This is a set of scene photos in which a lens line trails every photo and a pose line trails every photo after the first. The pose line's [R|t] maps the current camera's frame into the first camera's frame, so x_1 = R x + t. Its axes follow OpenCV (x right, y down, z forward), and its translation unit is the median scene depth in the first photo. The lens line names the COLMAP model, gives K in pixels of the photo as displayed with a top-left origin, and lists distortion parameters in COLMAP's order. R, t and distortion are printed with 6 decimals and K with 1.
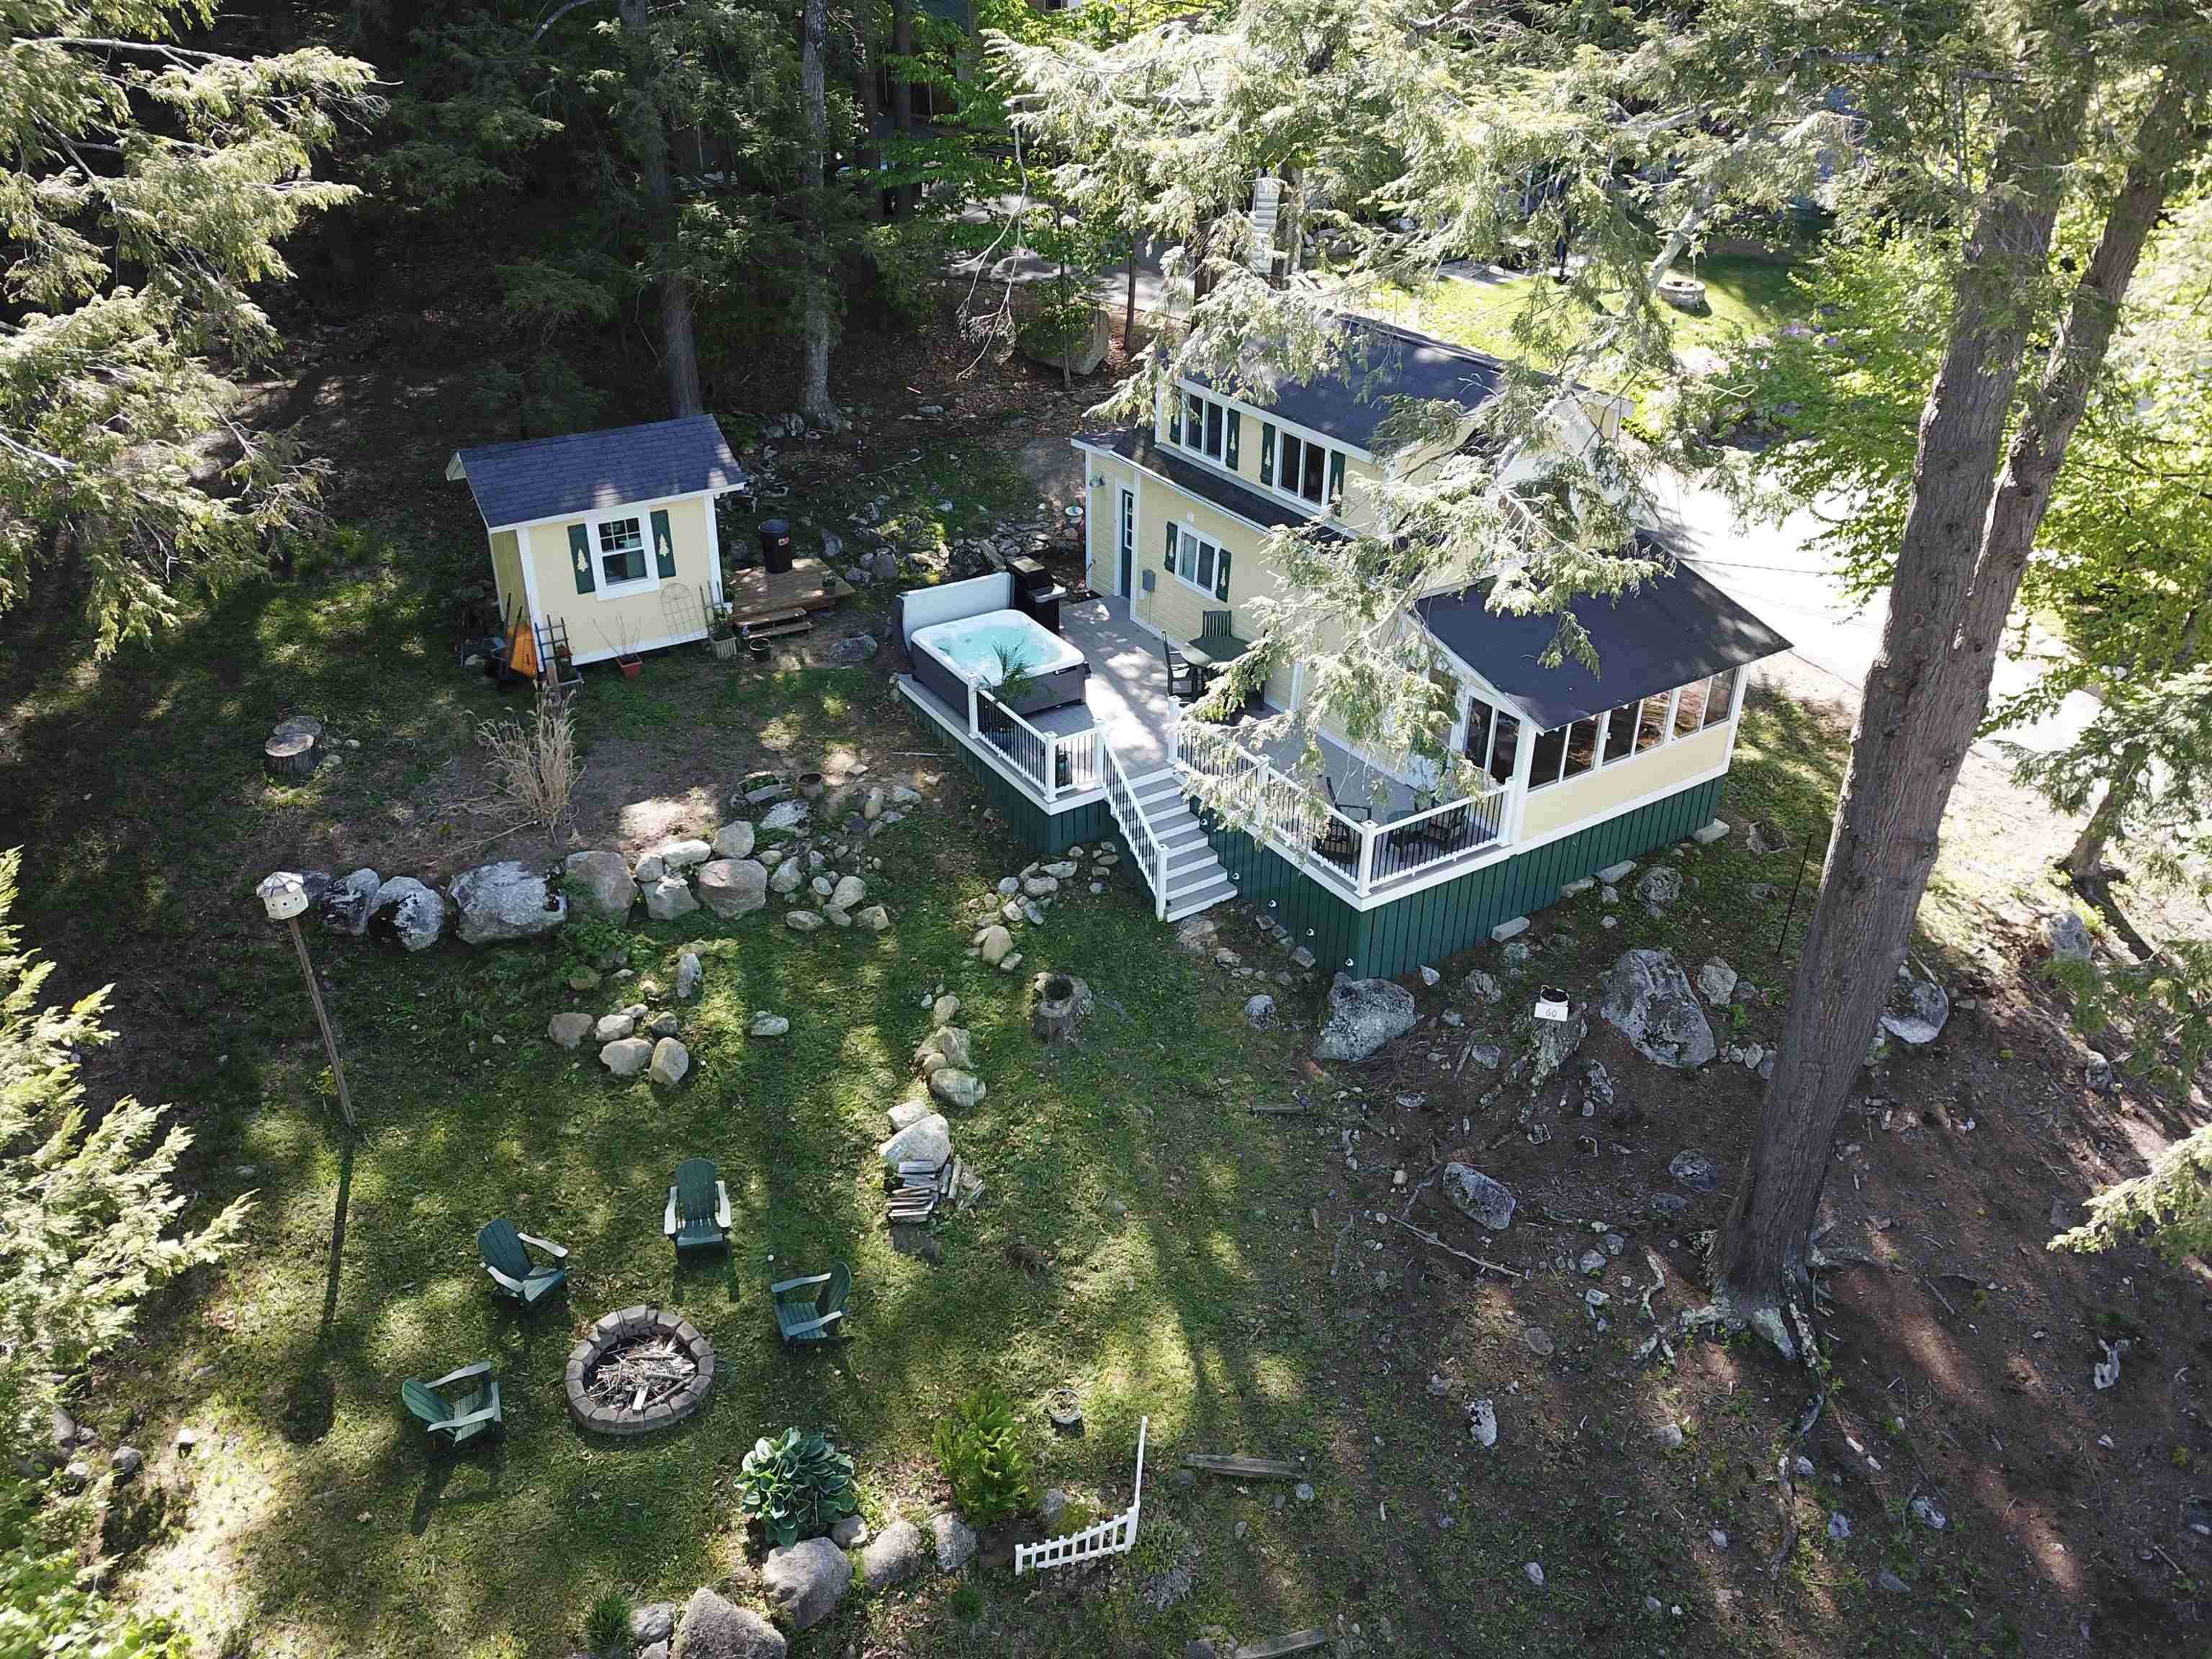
lens RADIAL K [[1675.1, 0, 1120.5], [0, 1675.1, 838.9], [0, 0, 1]] dist [0.018632, -0.014313]
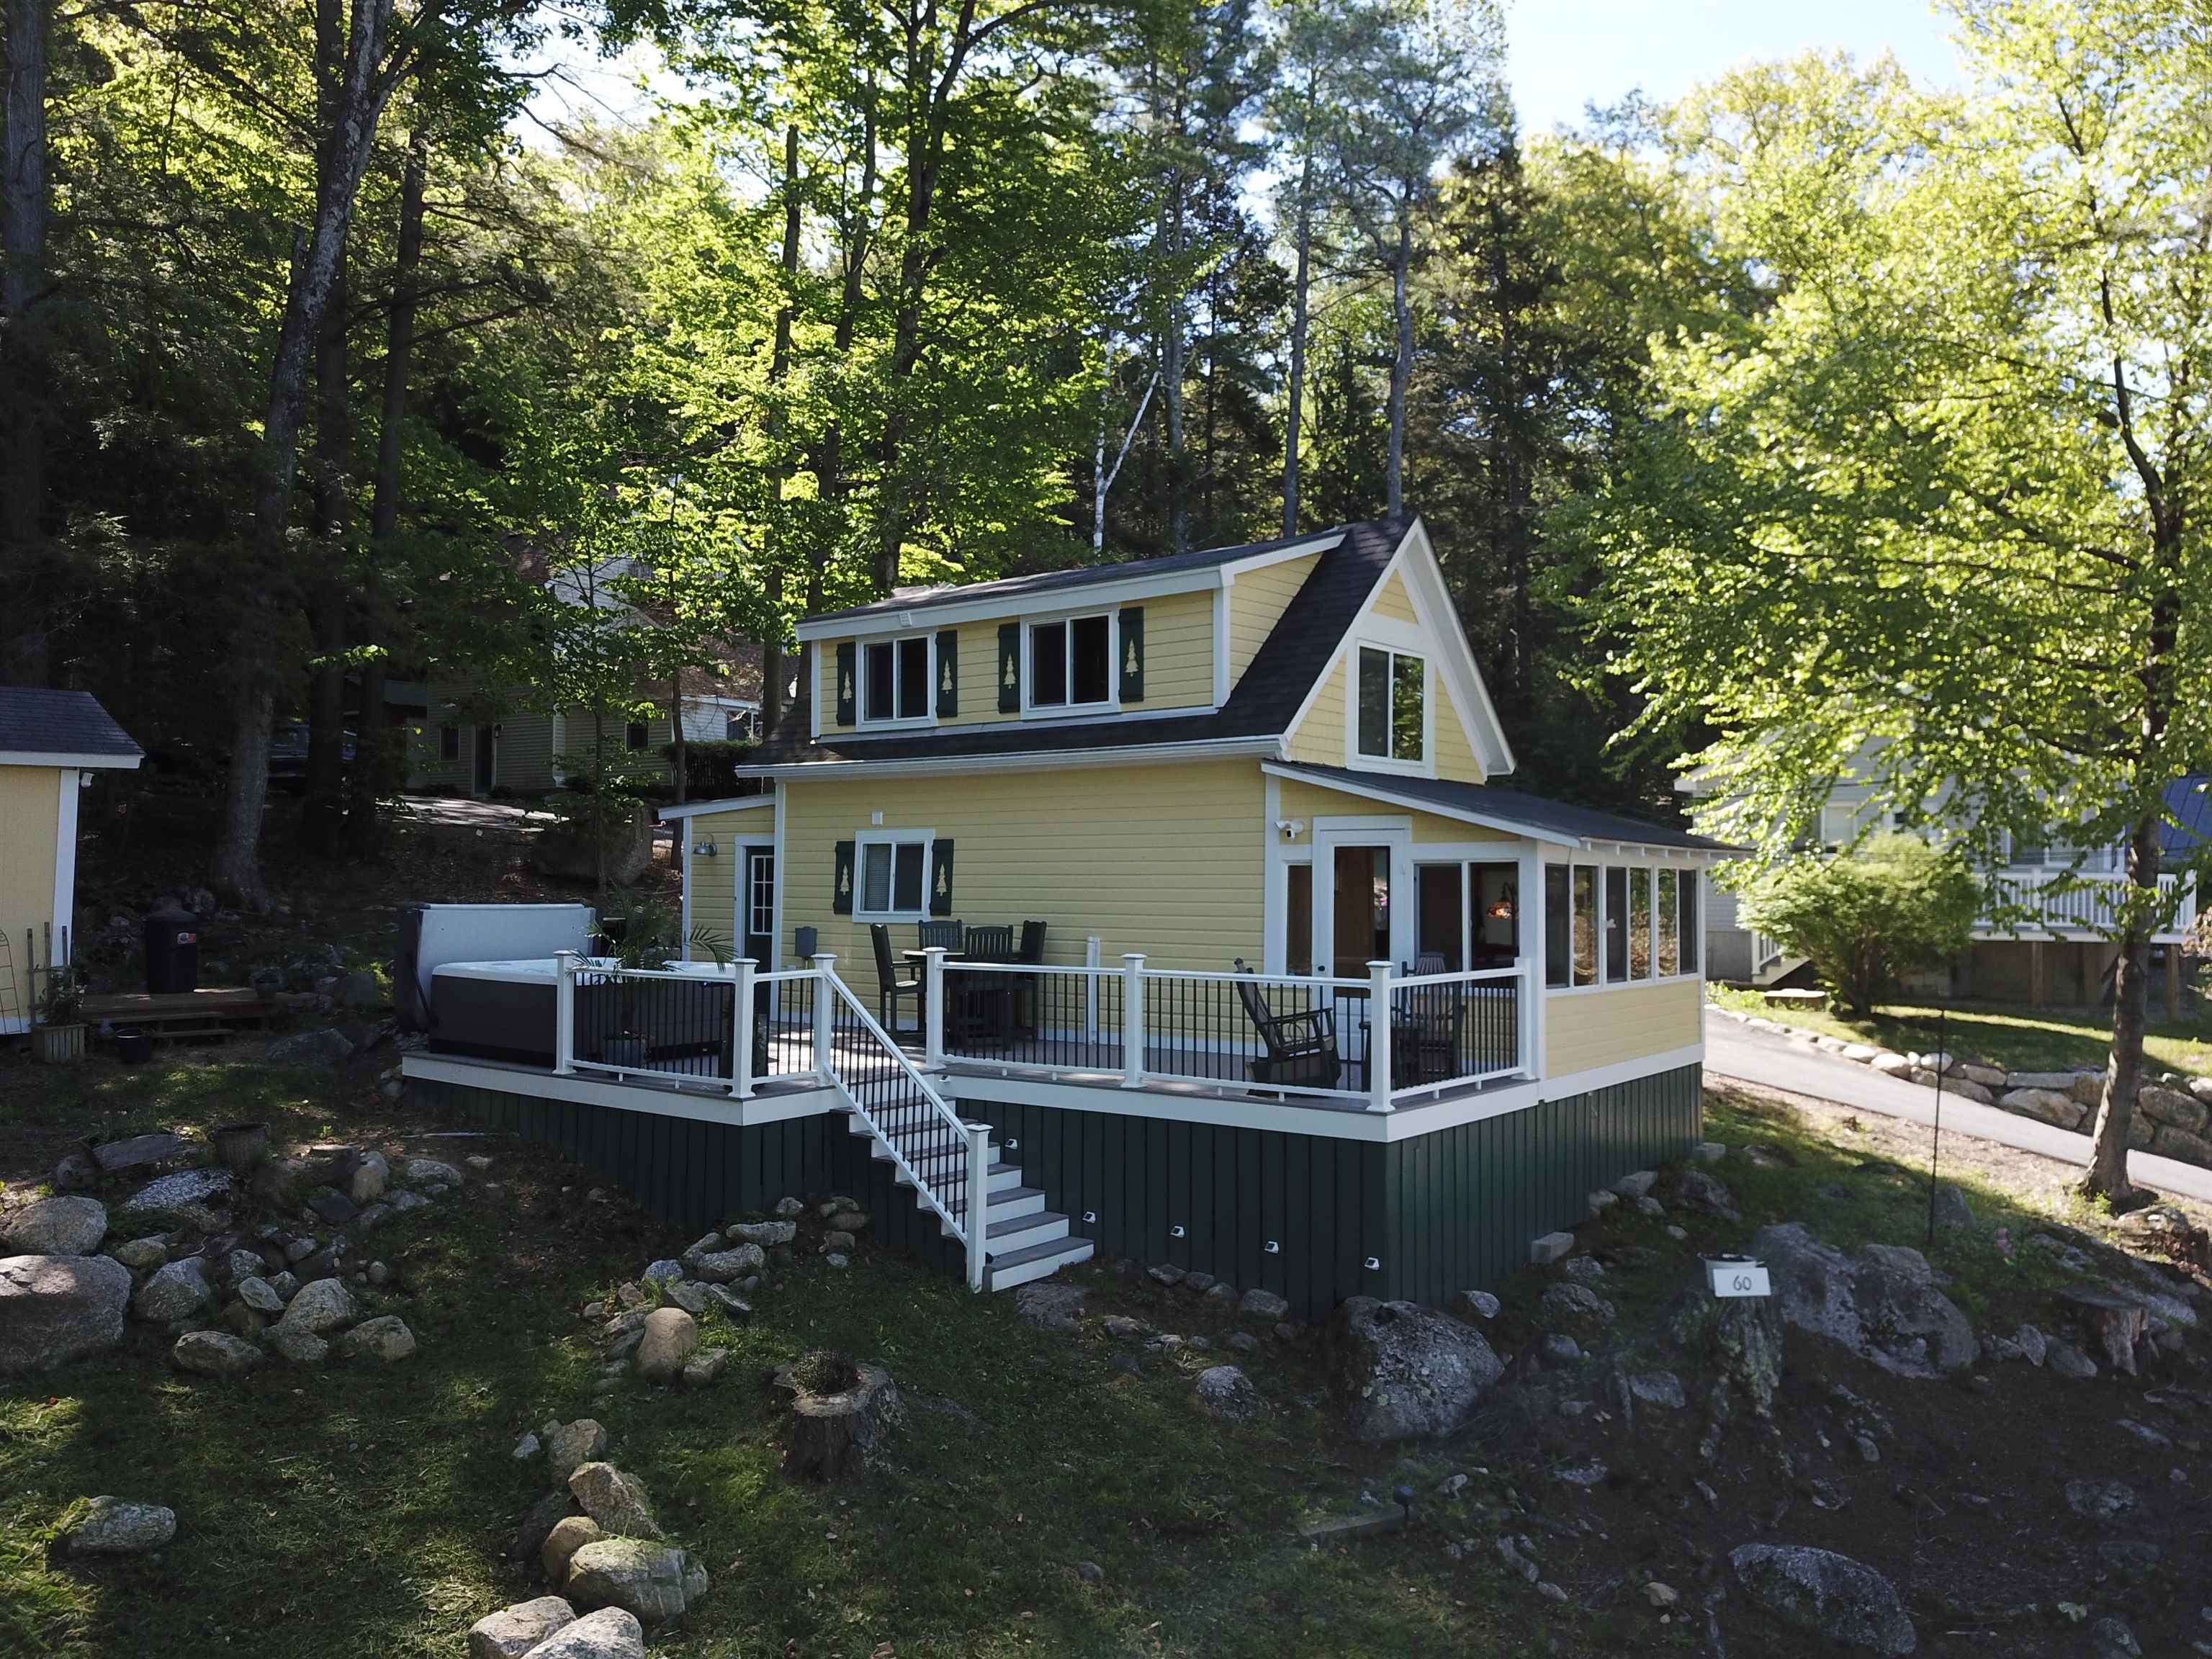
lens RADIAL K [[1675.1, 0, 1107.8], [0, 1675.1, 844.9], [0, 0, 1]] dist [0.018632, -0.014313]
pose [[0.940496, 0.006810, 0.339736, -0.116153], [0.172906, 0.851098, -0.495718, 0.196856], [-0.292524, 0.524963, 0.799277, 0.486382]]
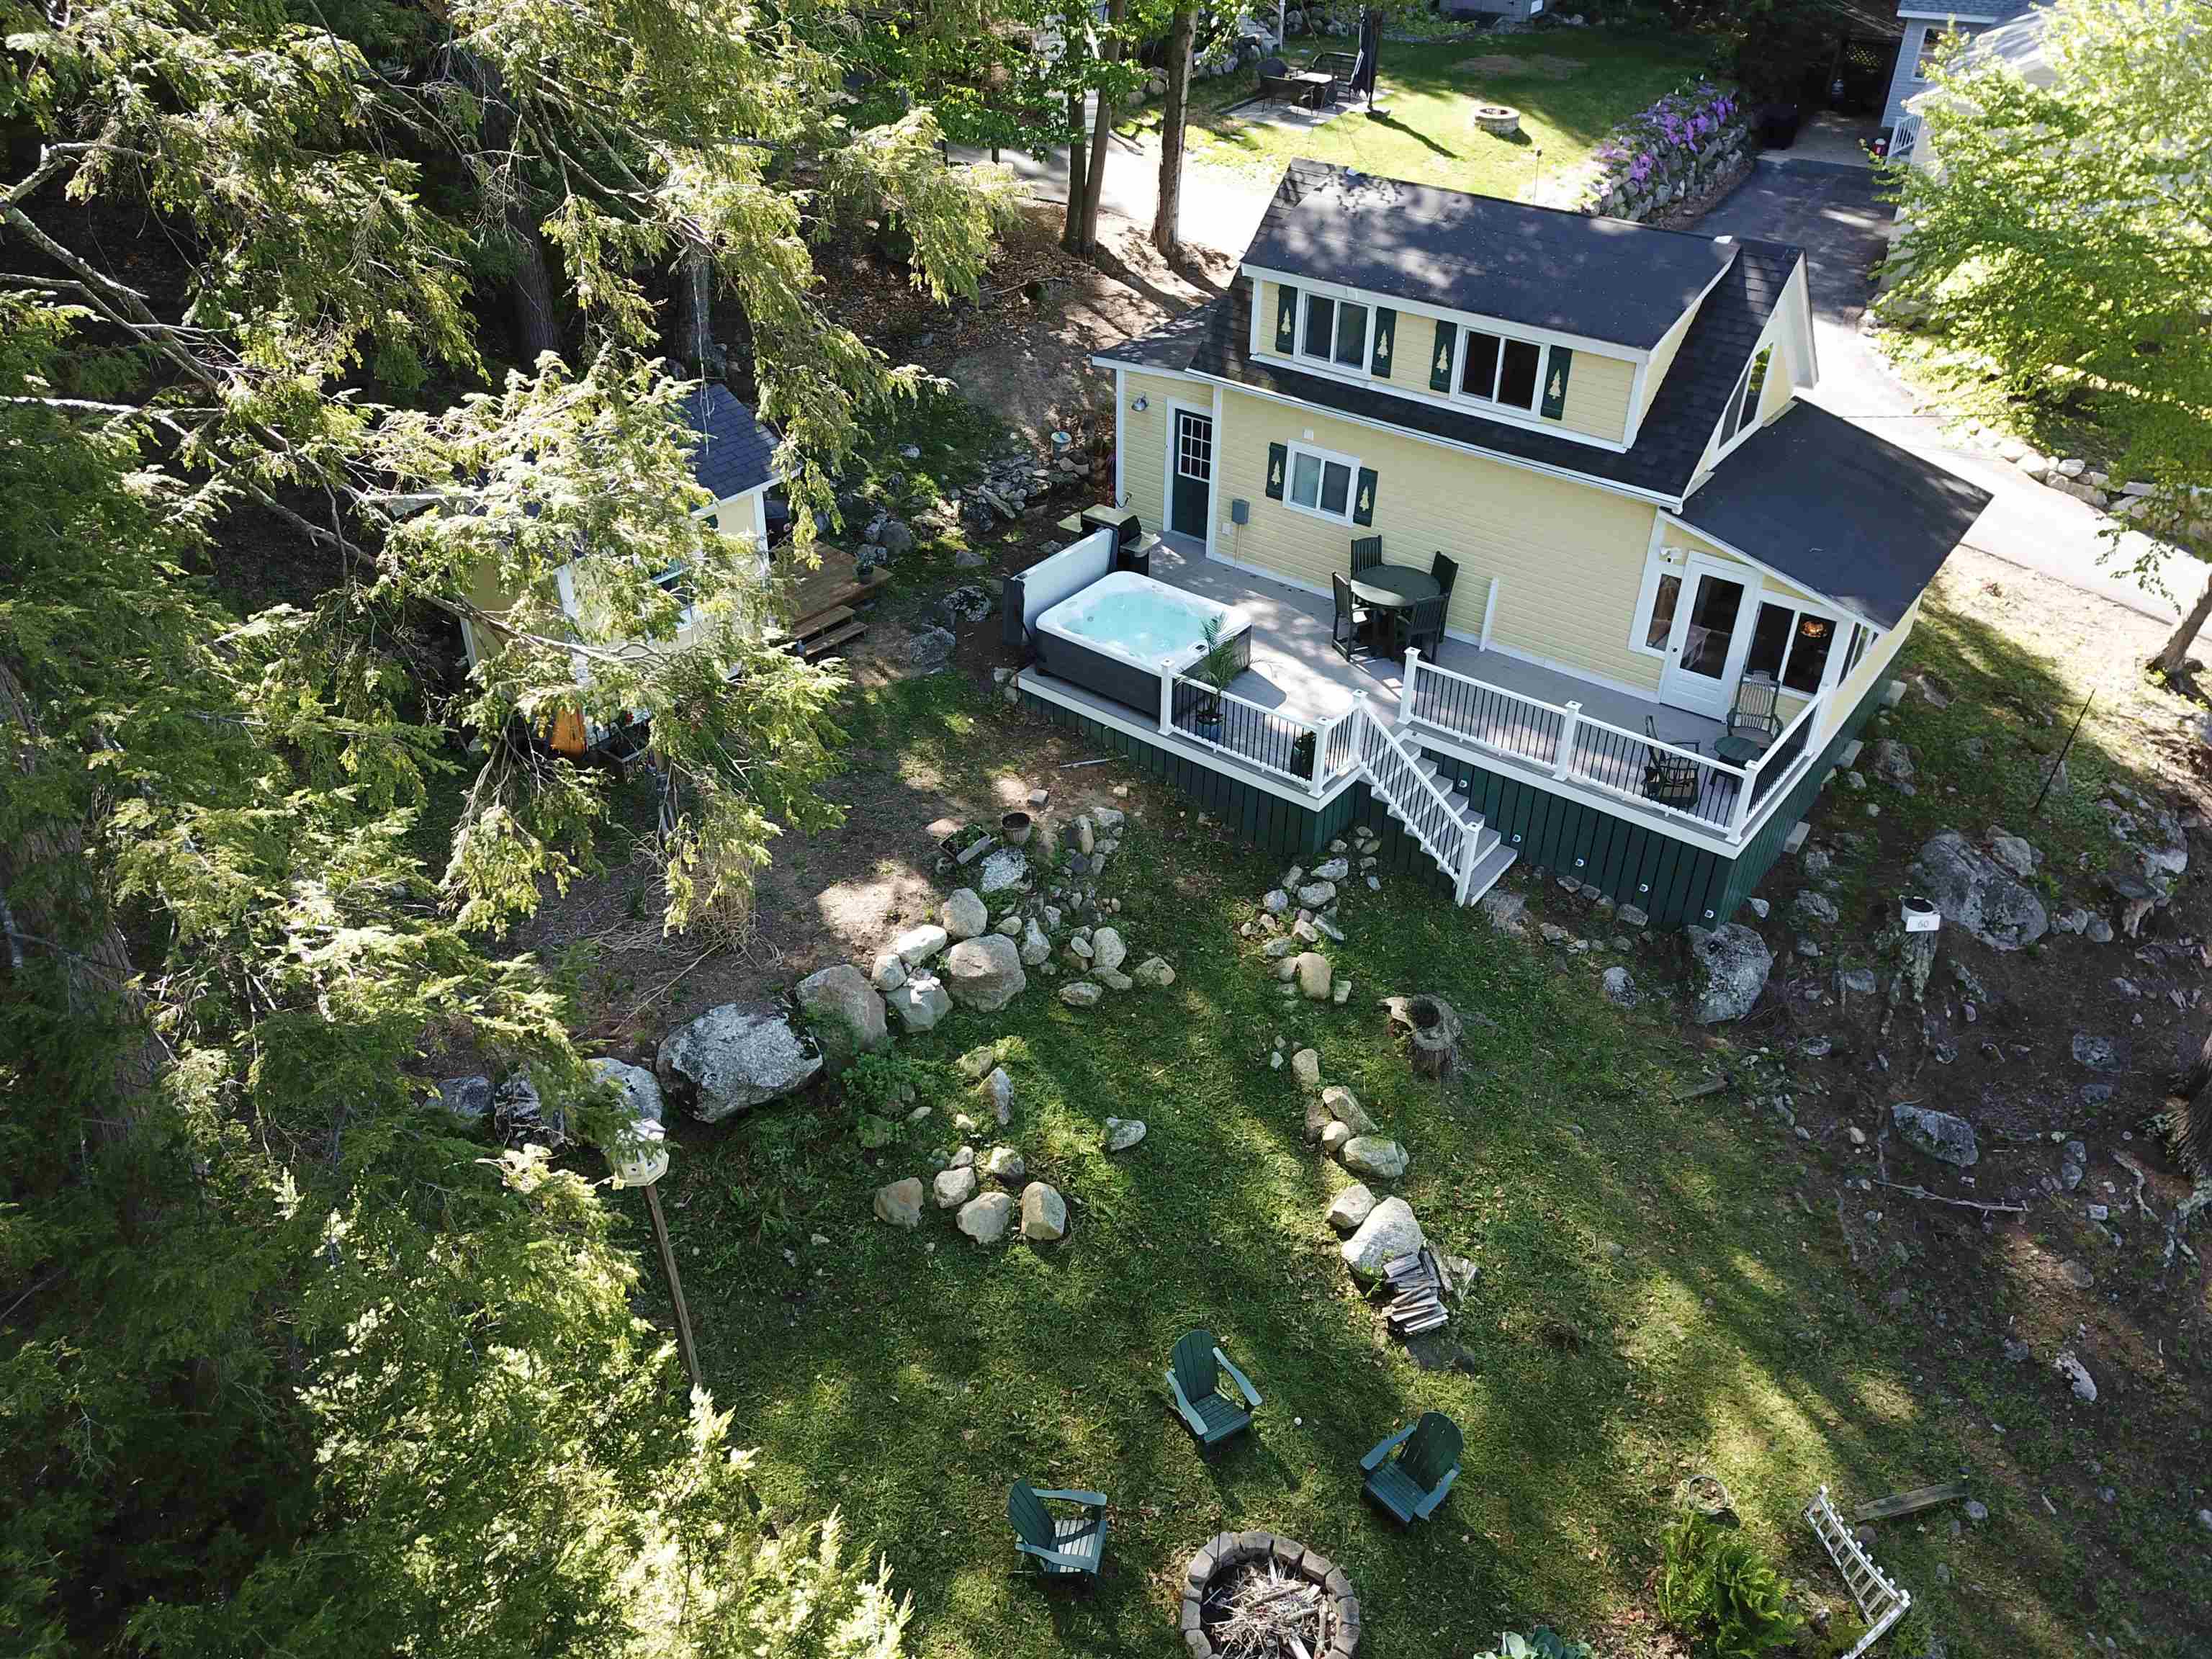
lens RADIAL K [[1675.1, 0, 1107.3], [0, 1675.1, 832.9], [0, 0, 1]] dist [0.018632, -0.014313]
pose [[0.940967, -0.196109, 0.275904, -0.385522], [0.172020, 0.979022, 0.109206, -0.116647], [-0.291532, -0.055299, 0.954961, 0.206076]]
